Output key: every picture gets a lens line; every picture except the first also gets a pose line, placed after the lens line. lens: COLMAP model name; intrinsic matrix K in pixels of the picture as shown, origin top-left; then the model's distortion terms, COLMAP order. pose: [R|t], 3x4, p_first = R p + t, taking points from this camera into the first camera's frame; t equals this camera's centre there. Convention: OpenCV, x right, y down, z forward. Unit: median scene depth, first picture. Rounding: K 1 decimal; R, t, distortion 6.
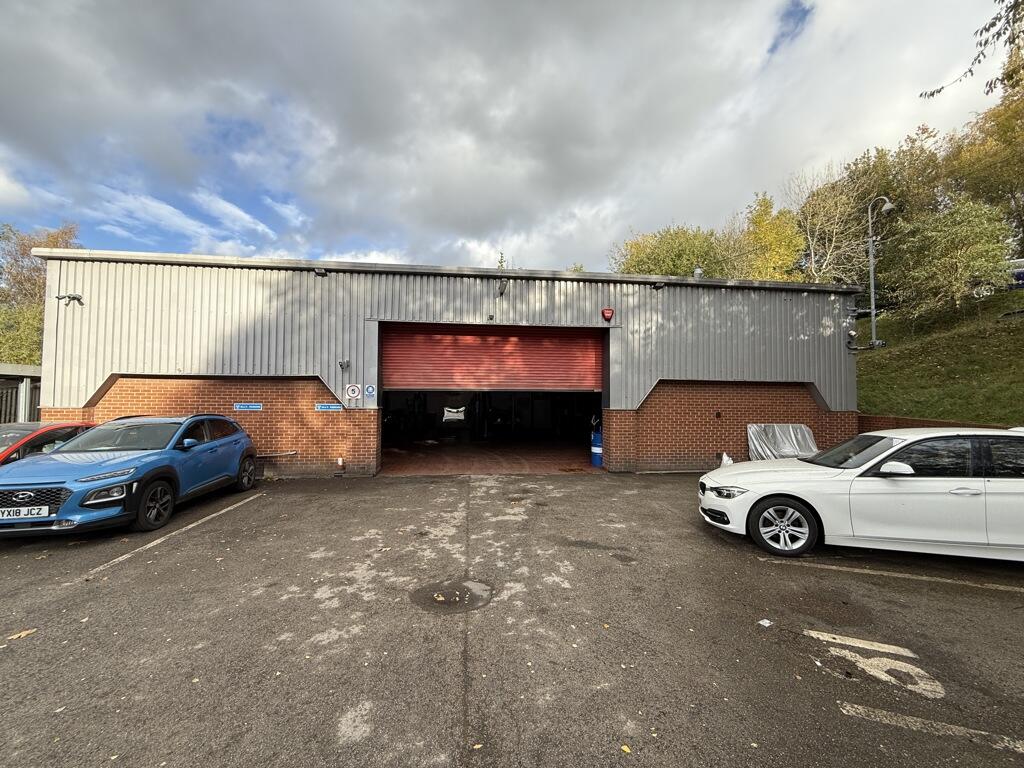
lens RADIAL K [[403.3, 0, 512.0], [0, 403.3, 384.0], [0, 0, 1]] dist [-0.001658, -0.000122]
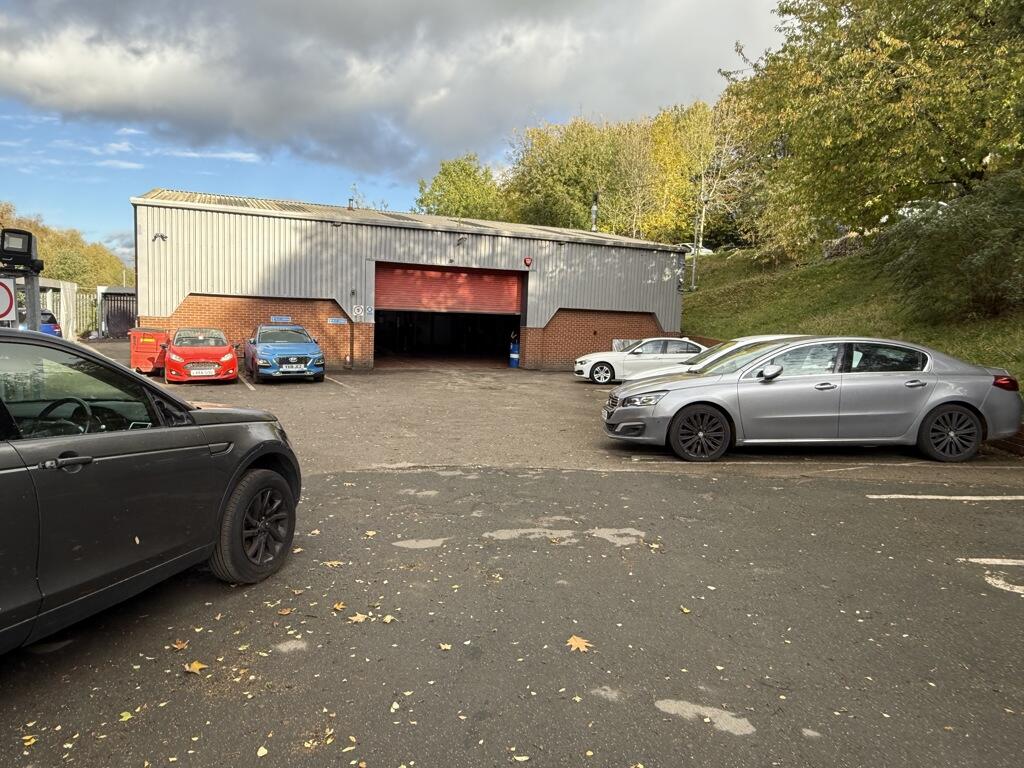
lens RADIAL K [[673.8, 0, 512.0], [0, 673.8, 384.0], [0, 0, 1]] dist [0.000881, -0.000499]
pose [[0.957046, 0.000286, 0.289936, -0.545115], [-0.044051, 0.988534, 0.144429, -0.088511], [-0.286570, -0.150997, 0.946085, -1.404553]]
